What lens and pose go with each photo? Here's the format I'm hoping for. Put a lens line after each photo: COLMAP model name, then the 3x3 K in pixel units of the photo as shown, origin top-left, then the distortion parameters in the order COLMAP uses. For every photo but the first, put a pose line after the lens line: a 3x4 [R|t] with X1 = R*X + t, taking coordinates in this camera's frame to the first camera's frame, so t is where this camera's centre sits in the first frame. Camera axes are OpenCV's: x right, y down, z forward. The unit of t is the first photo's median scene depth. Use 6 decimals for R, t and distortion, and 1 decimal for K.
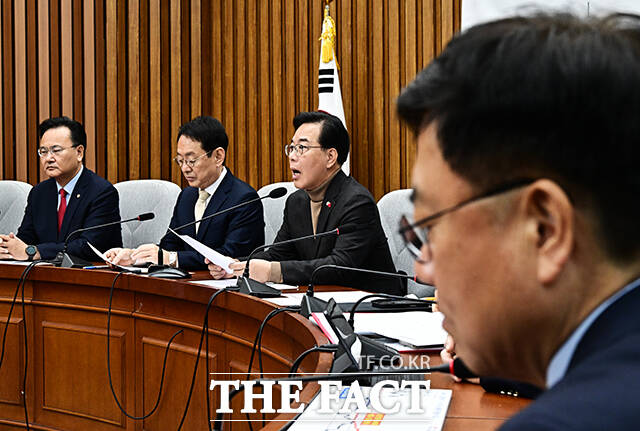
lens RADIAL K [[1146.7, 0, 321.0], [0, 1146.7, 215.7], [0, 0, 1]] dist [0.038845, 0.000000]
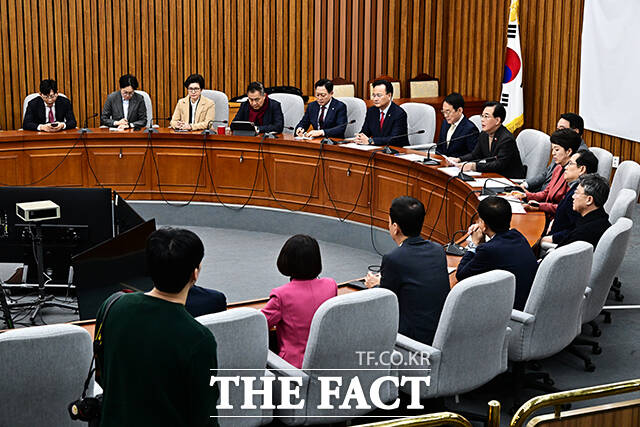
lens RADIAL K [[1168.4, 0, 319.8], [0, 1168.4, 212.1], [0, 0, 1]] dist [0.241508, 0.000000]
pose [[0.981545, 0.044967, -0.185870, 0.068234], [-0.003544, 0.976071, 0.217425, -0.247140], [0.191199, -0.212754, 0.958216, -0.949006]]
